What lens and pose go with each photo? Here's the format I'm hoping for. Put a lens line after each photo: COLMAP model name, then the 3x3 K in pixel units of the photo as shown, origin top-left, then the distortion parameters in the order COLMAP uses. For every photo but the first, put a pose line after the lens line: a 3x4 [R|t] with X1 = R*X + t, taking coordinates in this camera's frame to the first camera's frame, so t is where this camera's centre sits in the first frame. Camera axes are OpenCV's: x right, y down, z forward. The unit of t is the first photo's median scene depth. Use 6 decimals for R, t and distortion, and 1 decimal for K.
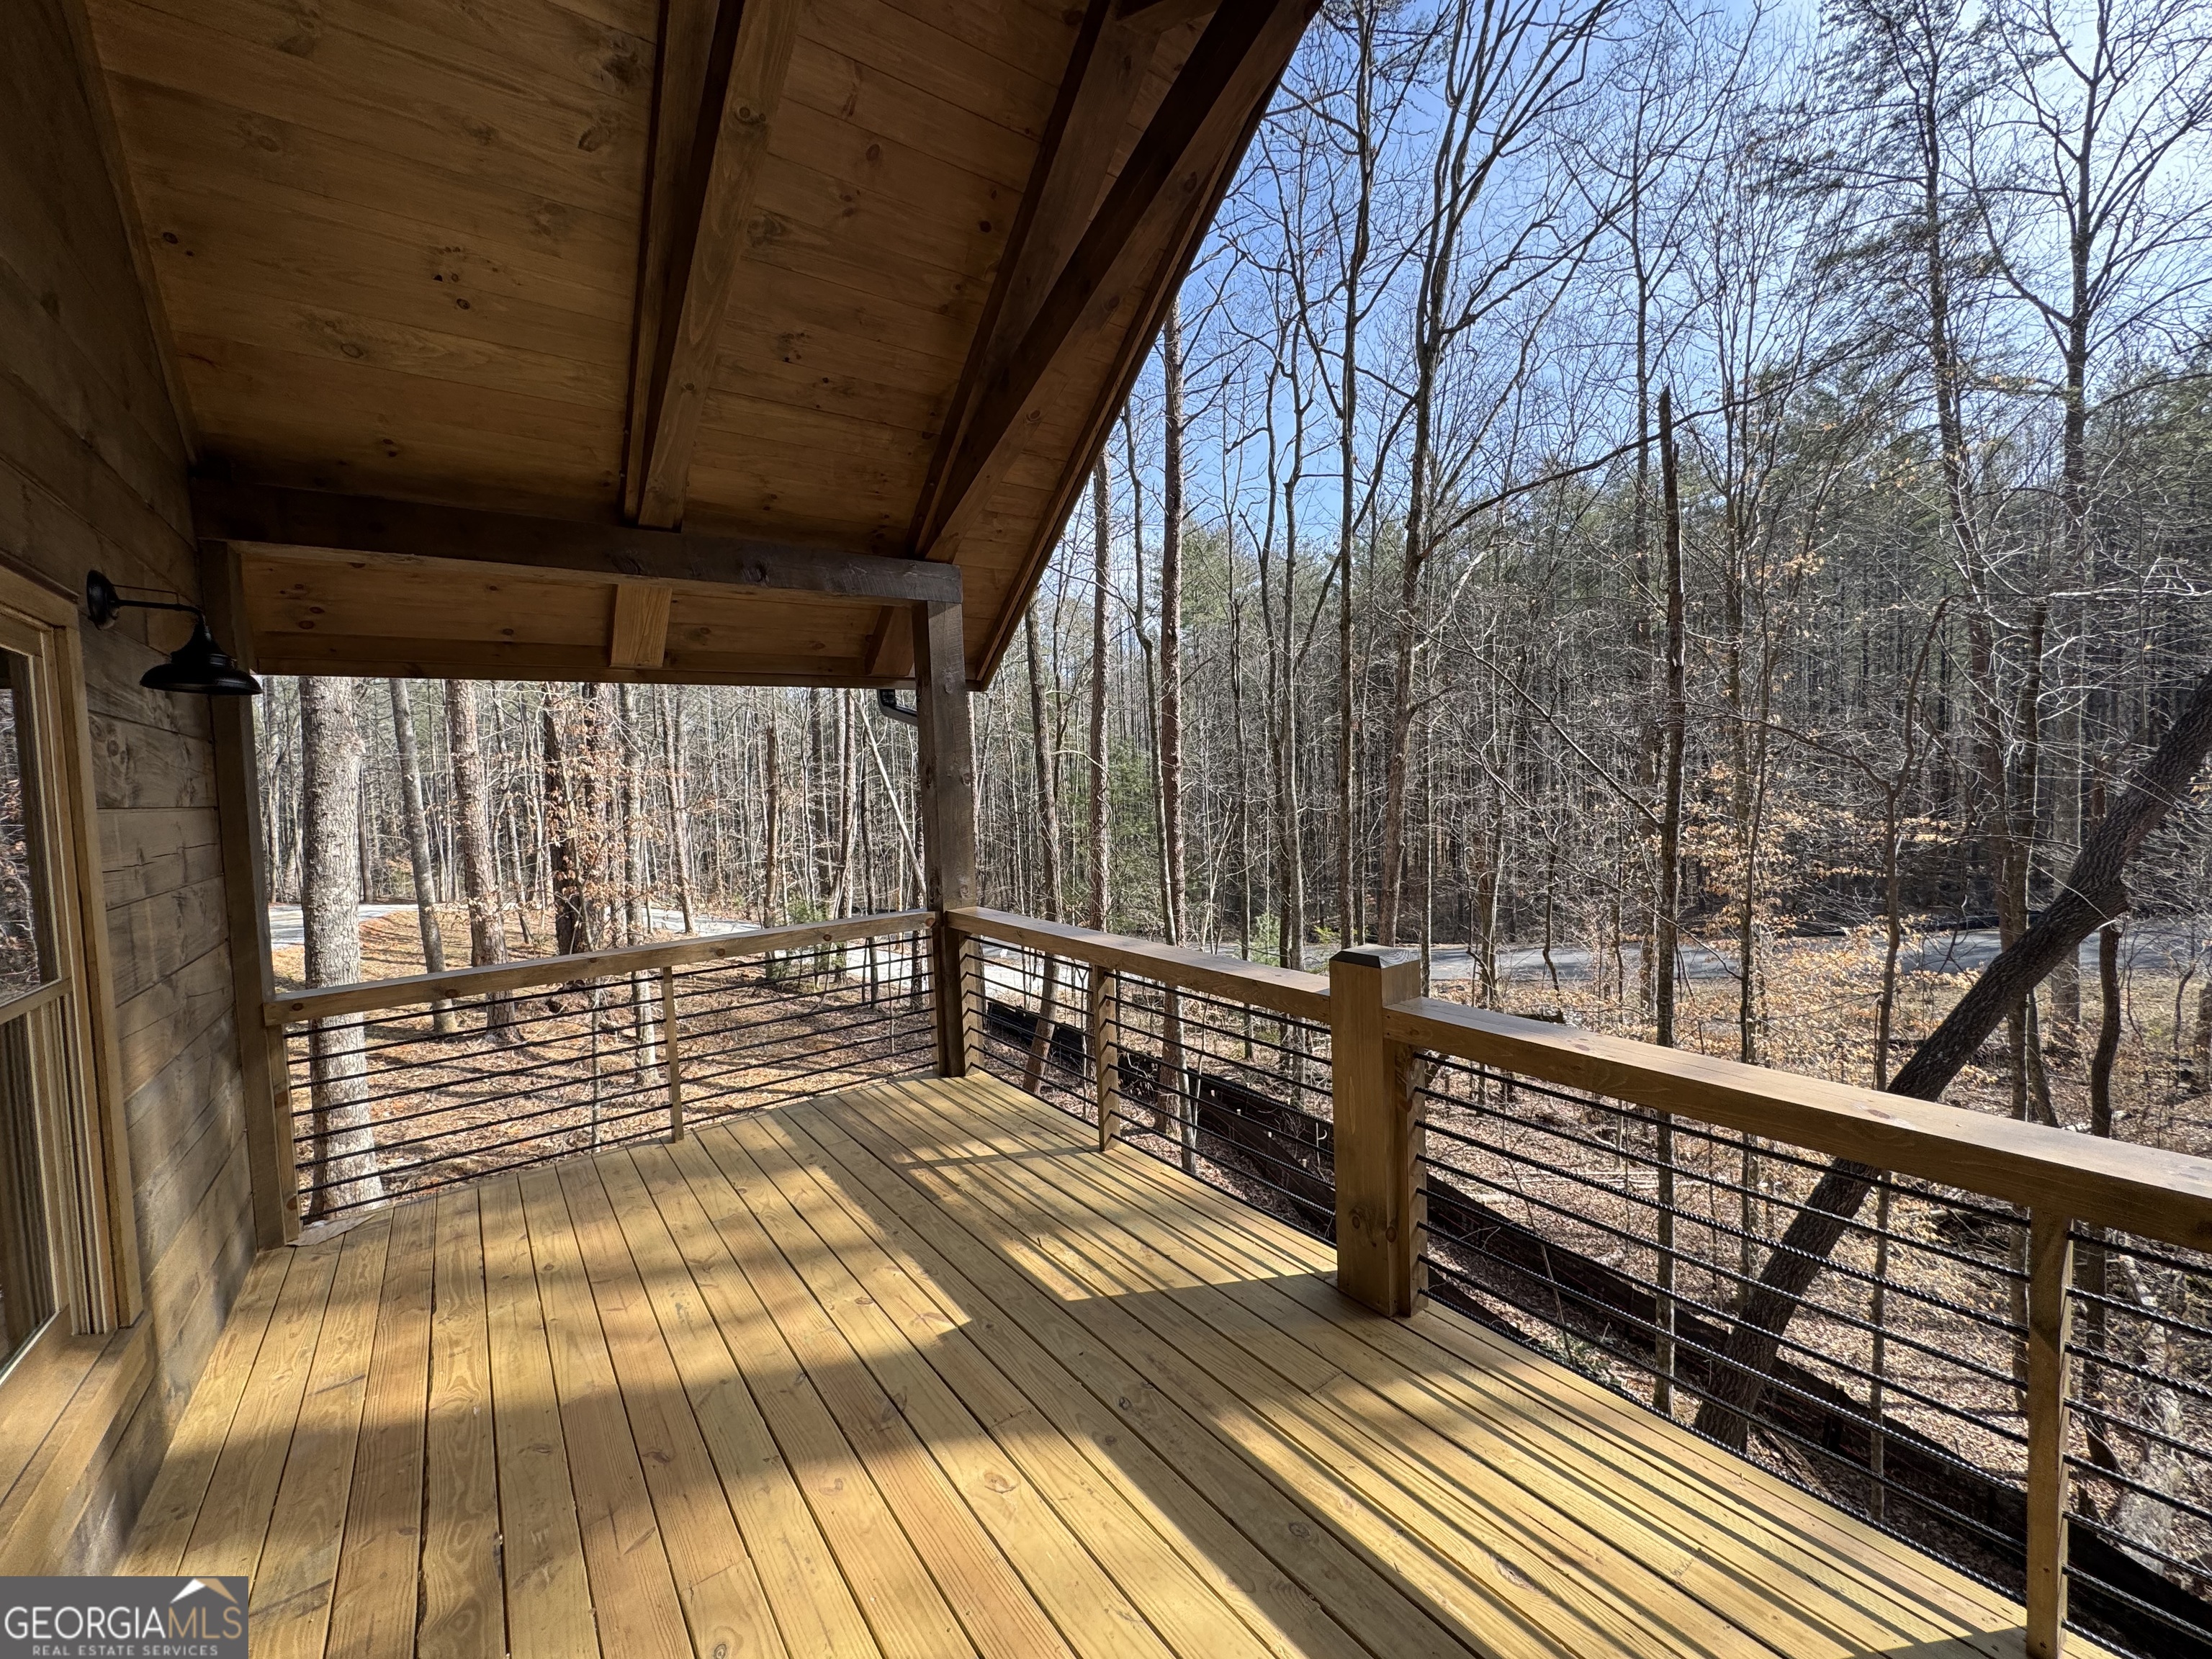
lens RADIAL K [[895.2, 0, 1101.0], [0, 895.2, 827.6], [0, 0, 1]] dist [-0.003469, 0.000016]
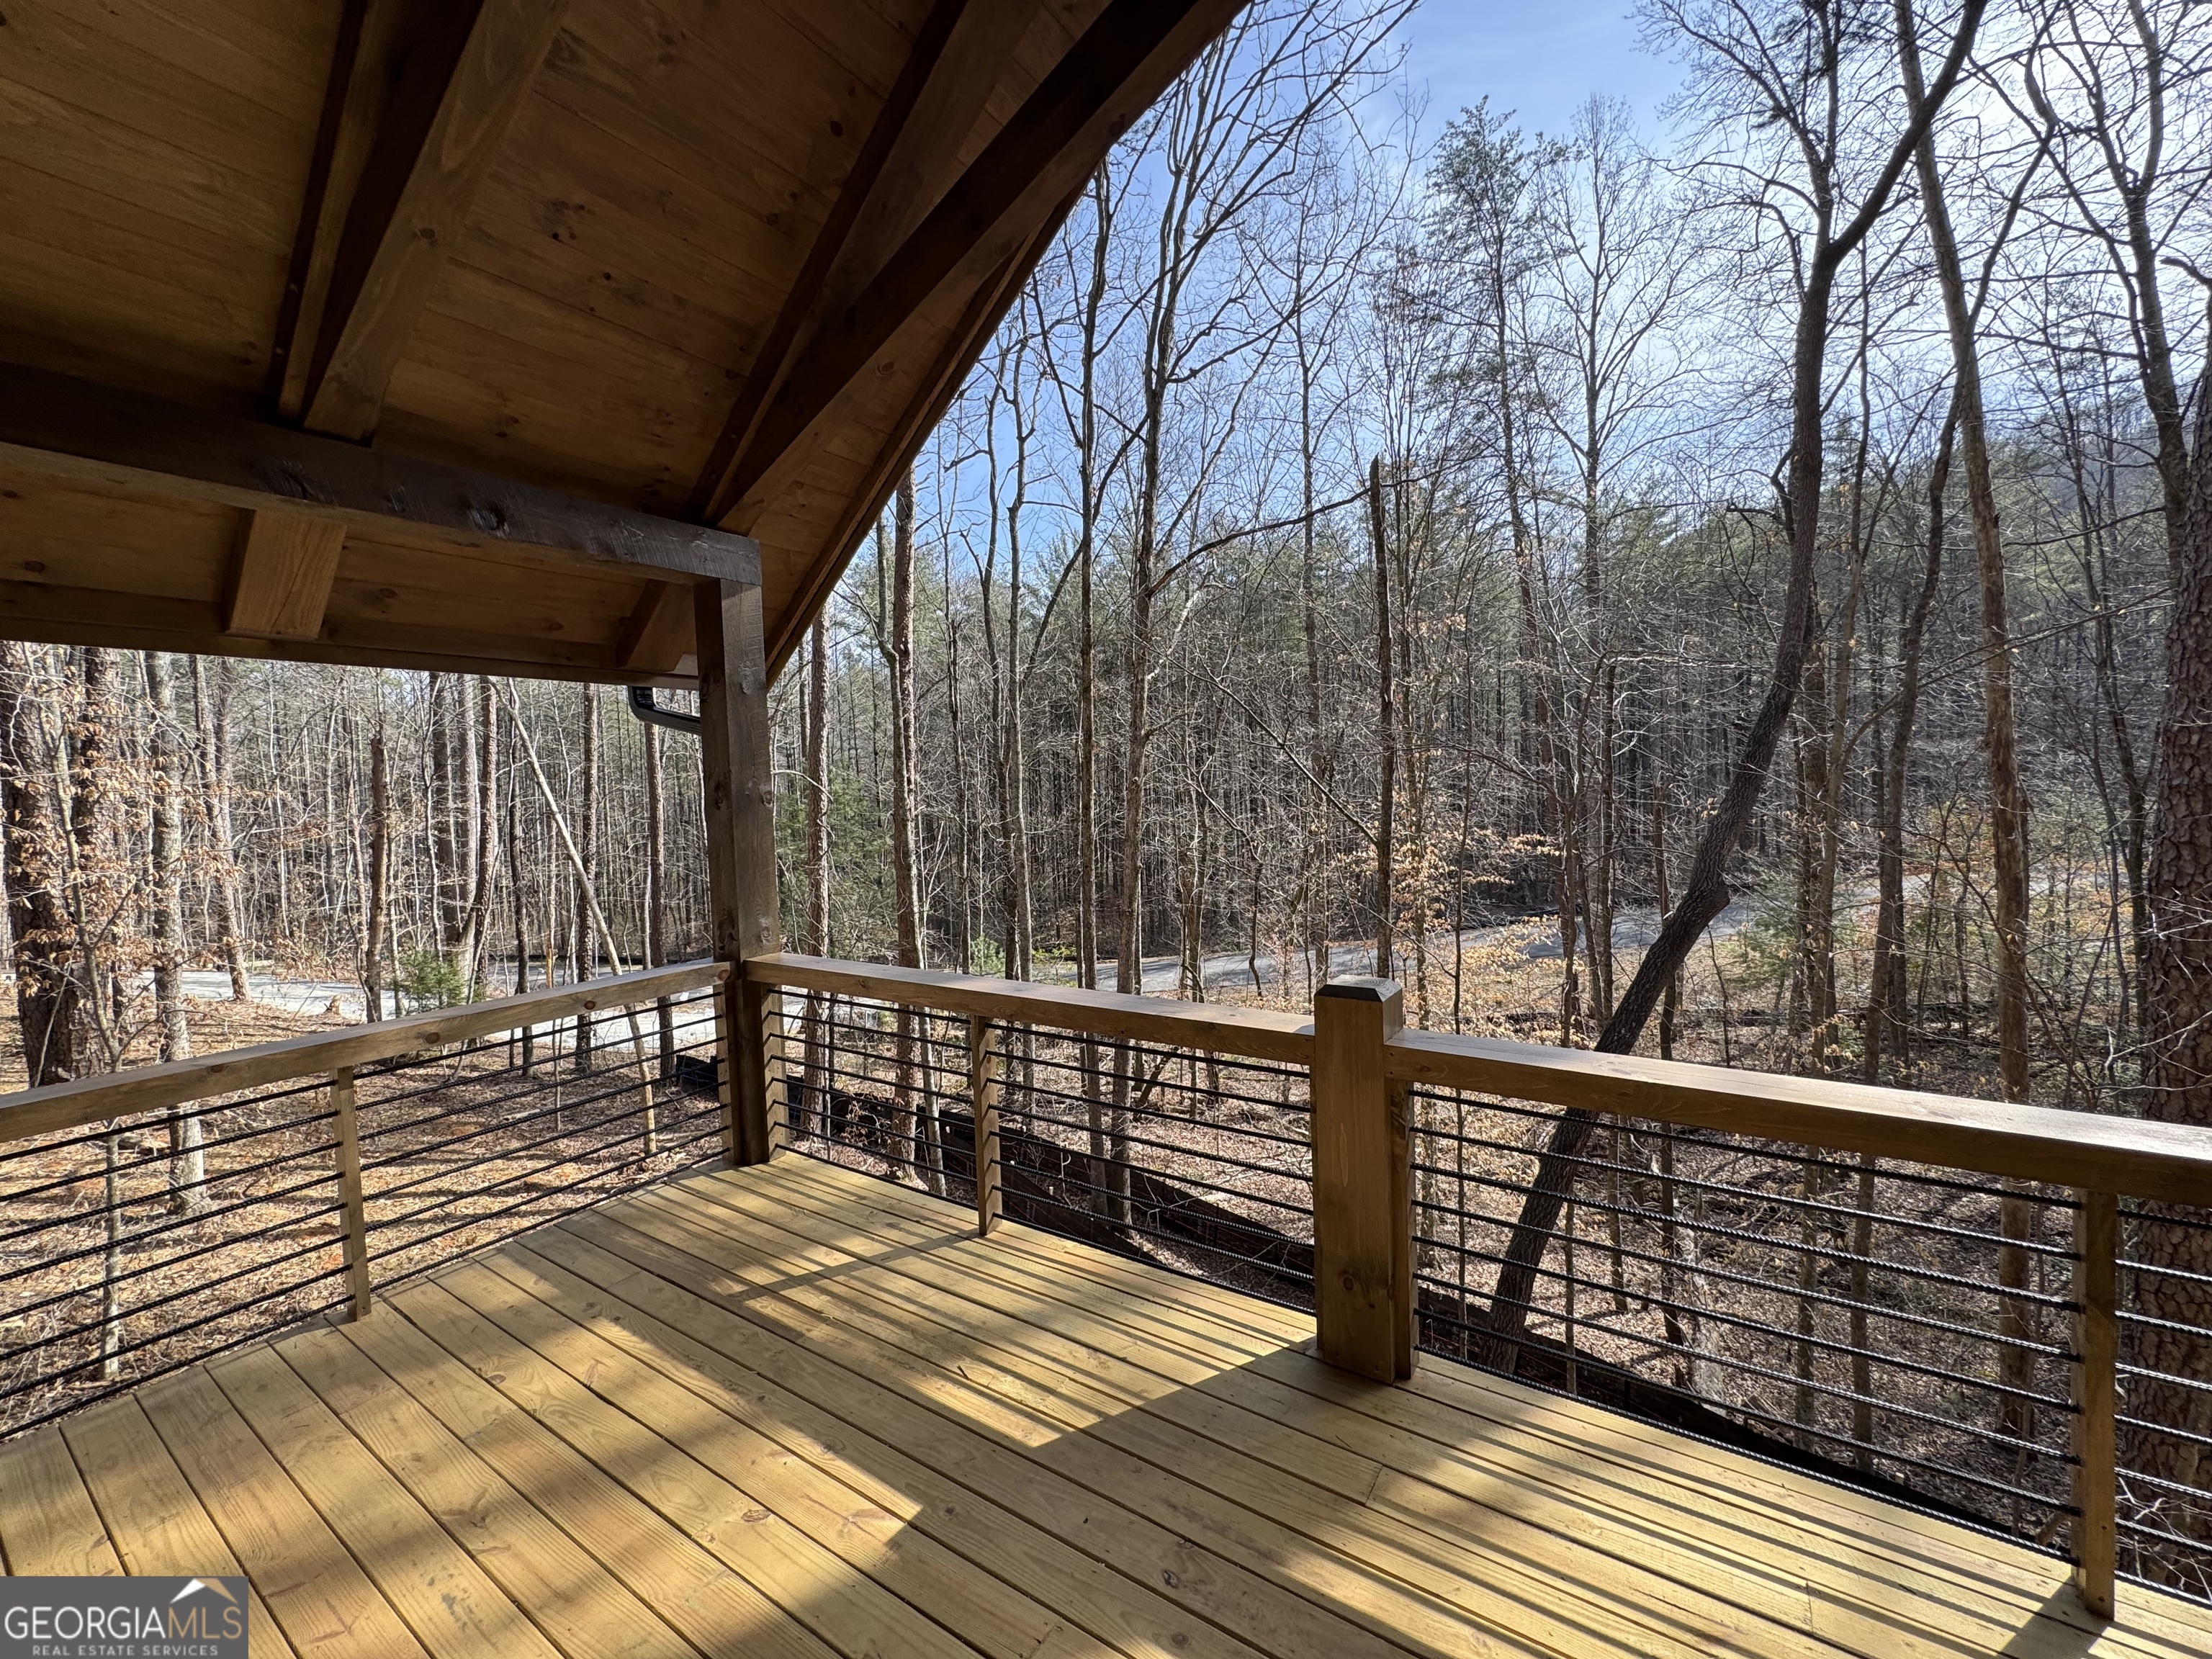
lens RADIAL K [[895.2, 0, 1112.1], [0, 895.2, 826.4], [0, 0, 1]] dist [-0.003469, 0.000016]
pose [[0.939561, -0.007510, 0.342300, -0.077124], [0.017075, 0.999543, -0.024938, -0.001136], [-0.341957, 0.029276, 0.939260, 0.067803]]
